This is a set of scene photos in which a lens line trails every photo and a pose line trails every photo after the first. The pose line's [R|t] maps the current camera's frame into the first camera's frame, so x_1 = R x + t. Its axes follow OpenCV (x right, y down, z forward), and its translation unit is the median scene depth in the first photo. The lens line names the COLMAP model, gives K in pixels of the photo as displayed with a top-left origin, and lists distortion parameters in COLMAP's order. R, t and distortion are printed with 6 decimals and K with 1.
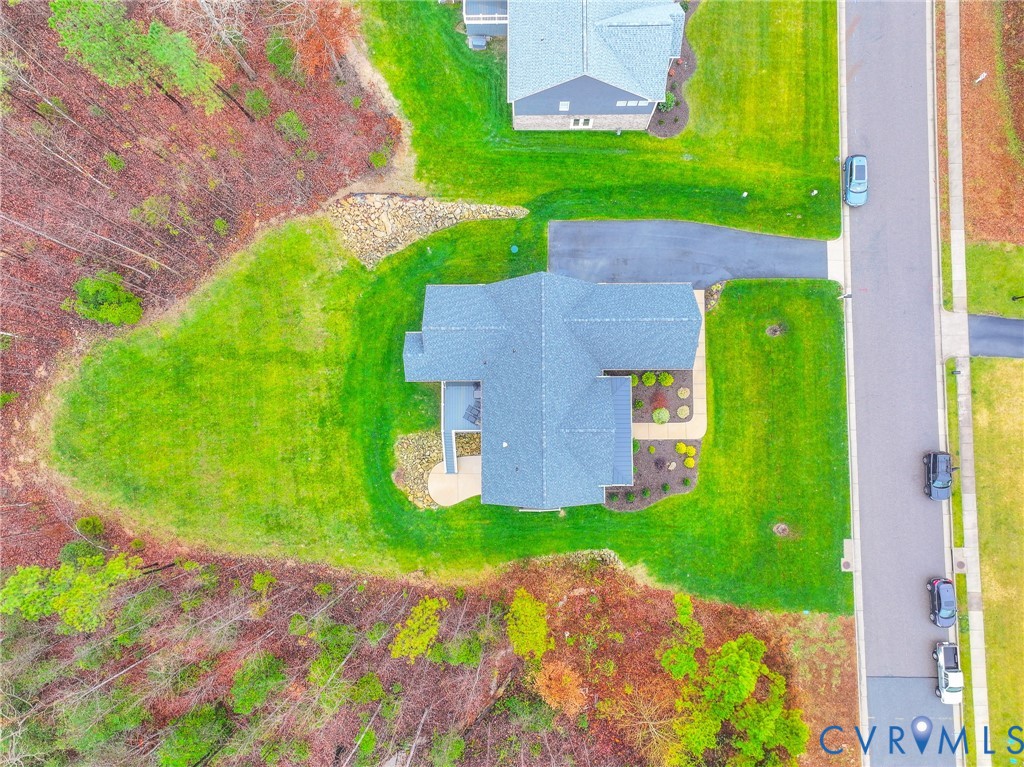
lens RADIAL K [[720.8, 0, 517.5], [0, 720.8, 379.3], [0, 0, 1]] dist [0.001157, 0.005160]
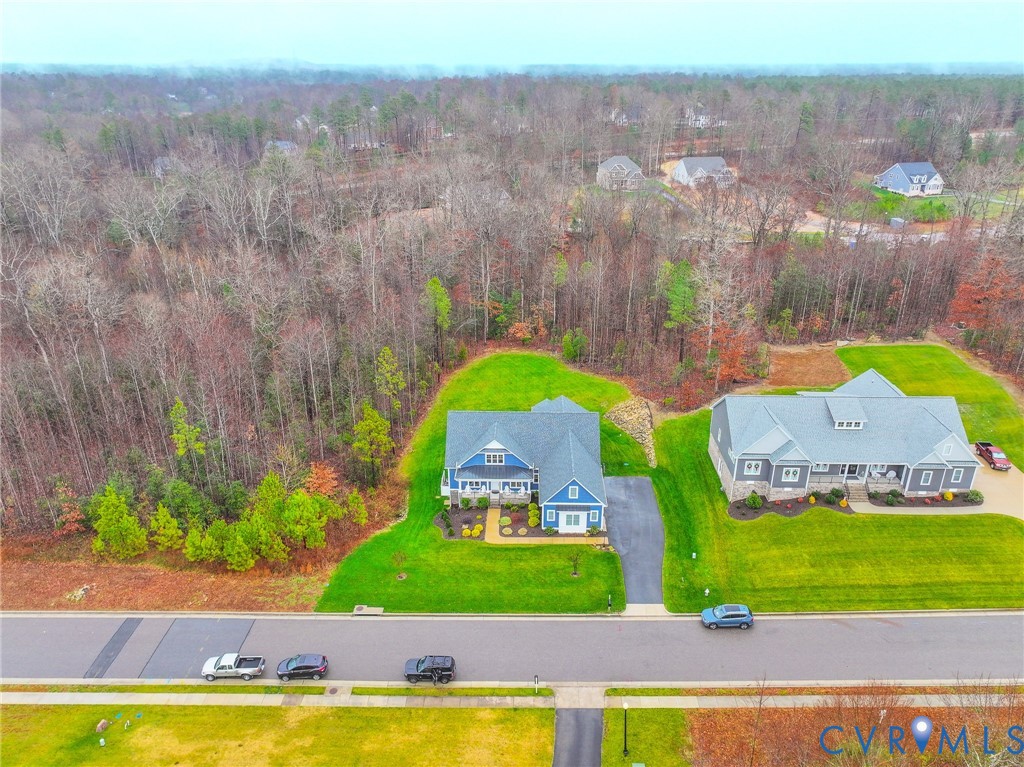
lens RADIAL K [[720.8, 0, 517.5], [0, 720.8, 379.3], [0, 0, 1]] dist [0.001157, 0.005160]
pose [[-0.026656, 0.411309, -0.911106, 1.249627], [-0.995866, 0.068249, 0.059946, -0.064708], [0.086838, 0.908937, 0.407789, 0.254409]]
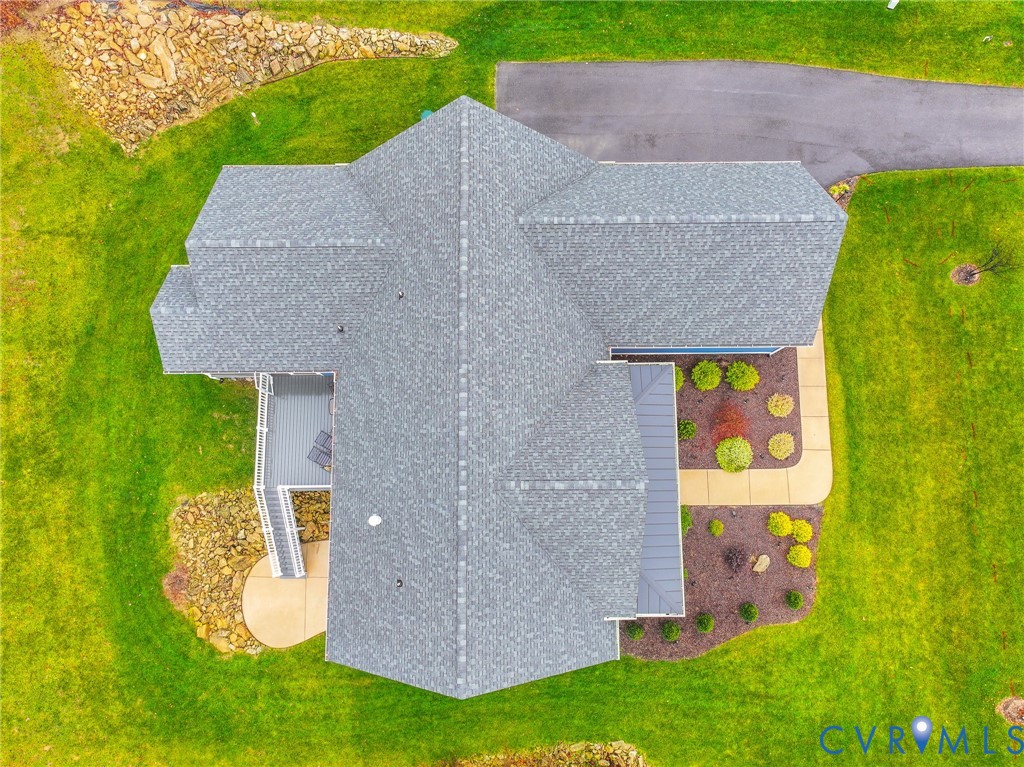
lens RADIAL K [[720.8, 0, 517.5], [0, 720.8, 379.3], [0, 0, 1]] dist [0.001157, 0.005160]
pose [[0.999958, 0.000615, 0.009188, 0.054125], [0.000109, 0.996906, -0.078598, 0.038960], [-0.009208, 0.078596, 0.996864, 0.529362]]
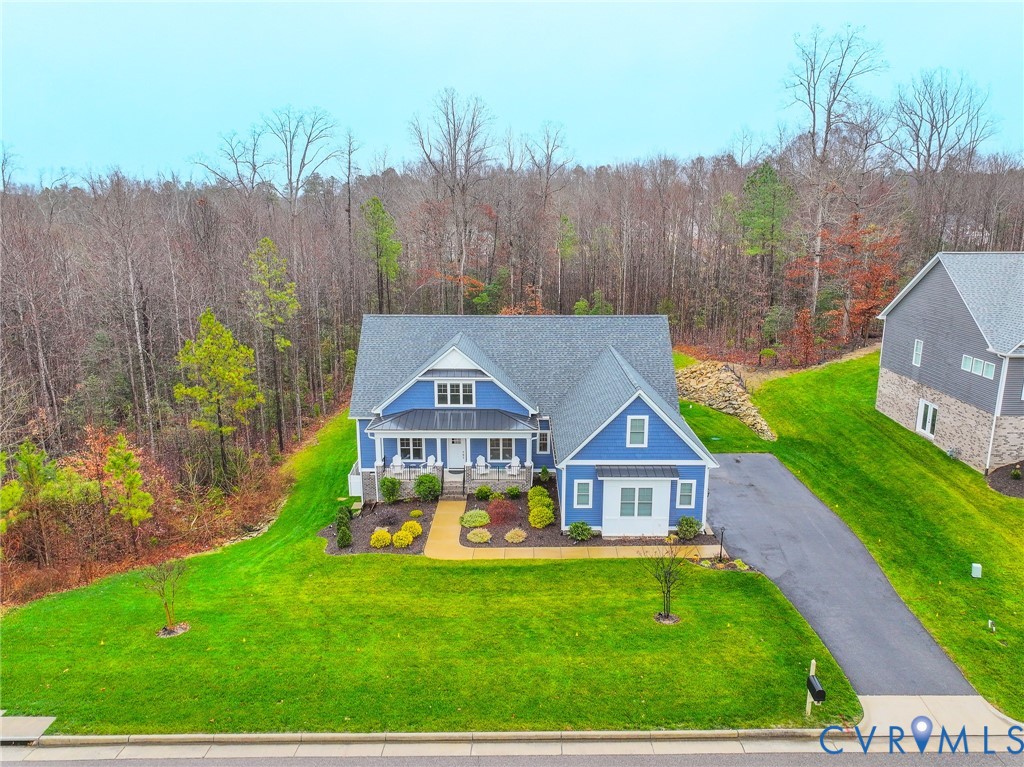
lens RADIAL K [[720.8, 0, 517.5], [0, 720.8, 379.3], [0, 0, 1]] dist [0.001157, 0.005160]
pose [[-0.011596, 0.237197, -0.971392, 0.706891], [-0.996199, 0.081135, 0.031704, -0.008281], [0.086334, 0.968068, 0.235354, 0.765837]]
